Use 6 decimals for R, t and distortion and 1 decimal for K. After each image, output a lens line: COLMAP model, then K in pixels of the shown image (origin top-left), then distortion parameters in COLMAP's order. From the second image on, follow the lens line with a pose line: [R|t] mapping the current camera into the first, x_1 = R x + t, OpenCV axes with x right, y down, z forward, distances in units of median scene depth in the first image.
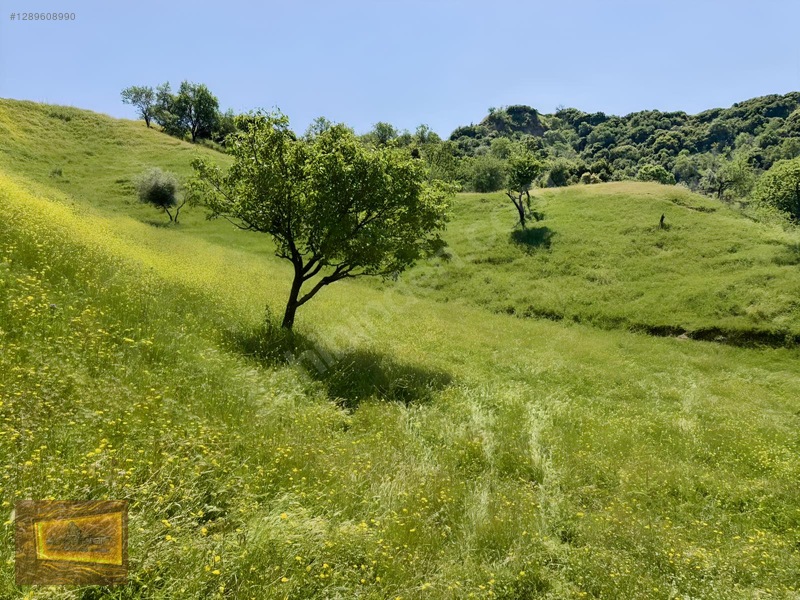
lens RADIAL K [[563.3, 0, 402.1], [0, 563.3, 296.9], [0, 0, 1]] dist [0.073593, -0.102722]
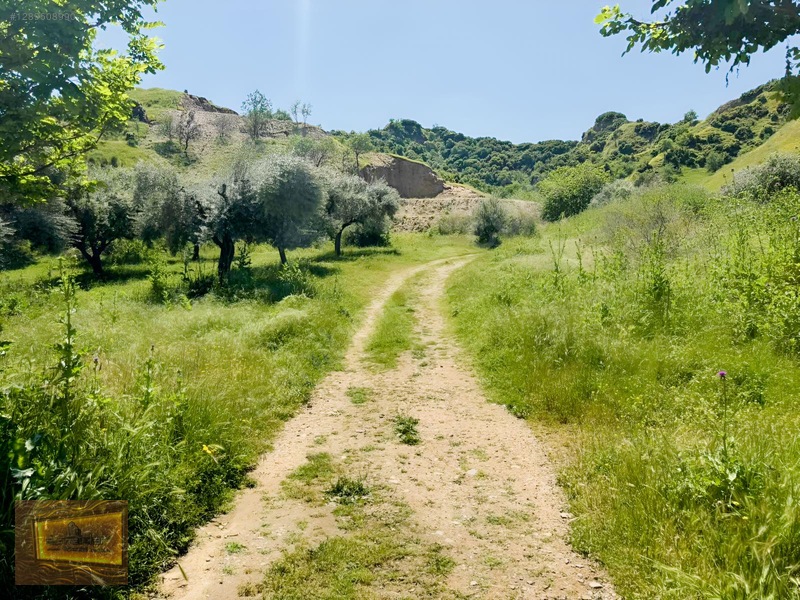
lens RADIAL K [[563.3, 0, 402.1], [0, 563.3, 296.9], [0, 0, 1]] dist [0.073593, -0.102722]
pose [[0.965079, 0.078505, 0.249918, -0.154351], [-0.087521, 0.995845, 0.025150, 0.089394], [-0.246905, -0.046145, 0.967940, -0.467668]]
